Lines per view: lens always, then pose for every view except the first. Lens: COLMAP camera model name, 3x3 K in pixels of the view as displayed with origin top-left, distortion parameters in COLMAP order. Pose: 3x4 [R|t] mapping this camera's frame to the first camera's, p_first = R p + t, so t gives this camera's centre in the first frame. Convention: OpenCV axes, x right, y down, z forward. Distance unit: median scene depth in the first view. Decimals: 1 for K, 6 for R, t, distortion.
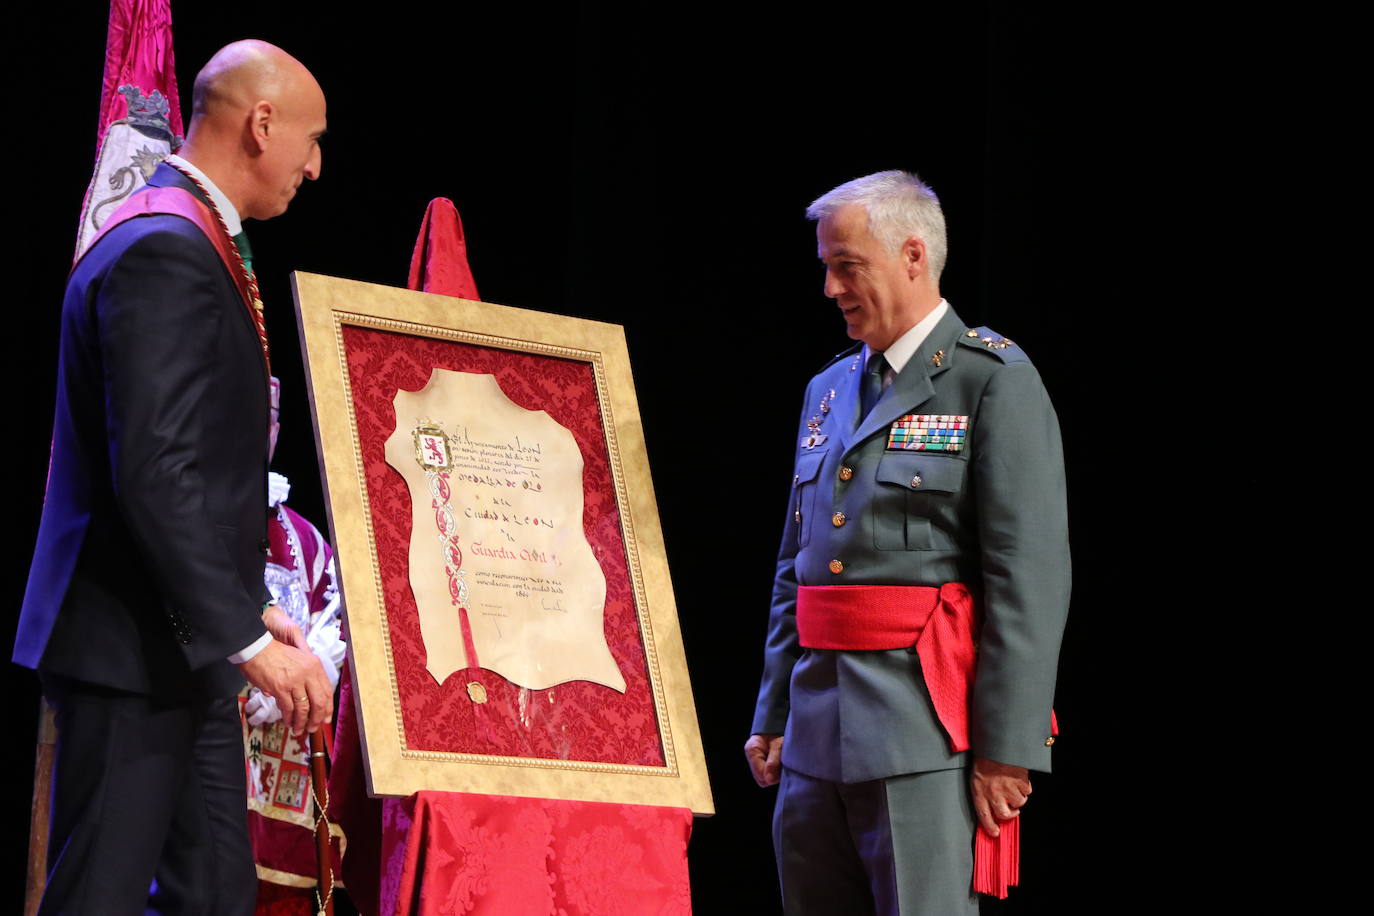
lens RADIAL K [[3560.9, 0, 649.0], [0, 3560.9, 493.2], [0, 0, 1]] dist [0.421392, 0.413978]
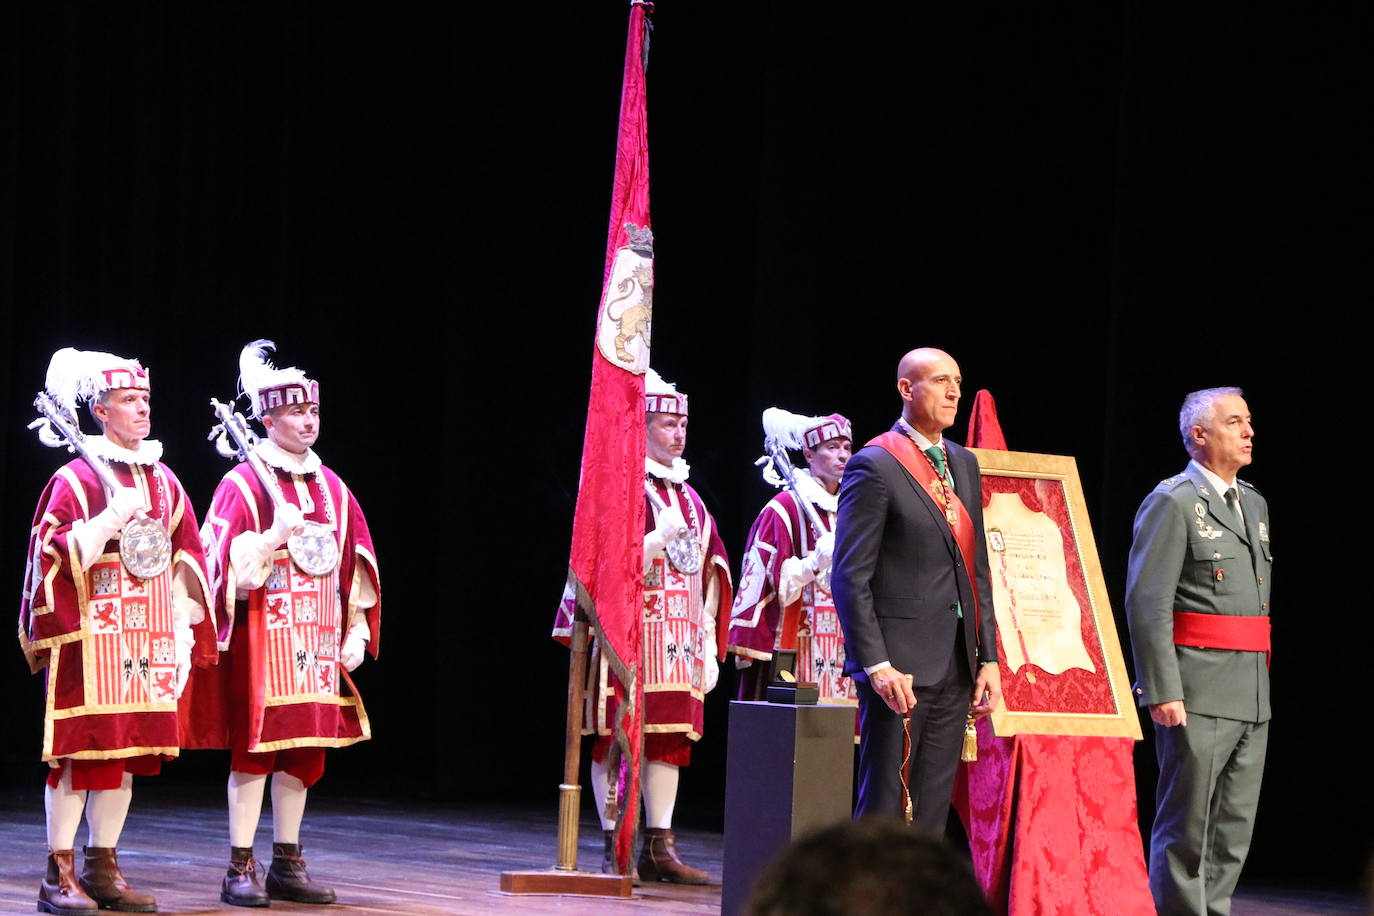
lens RADIAL K [[4219.3, 0, 625.2], [0, 4219.3, 419.2], [0, 0, 1]] dist [0.427370, -1.518257]
pose [[0.994146, 0.009926, 0.107590, -0.478715], [-0.017543, 0.997387, 0.070080, -0.220374], [-0.106614, -0.071557, 0.991722, -1.108849]]
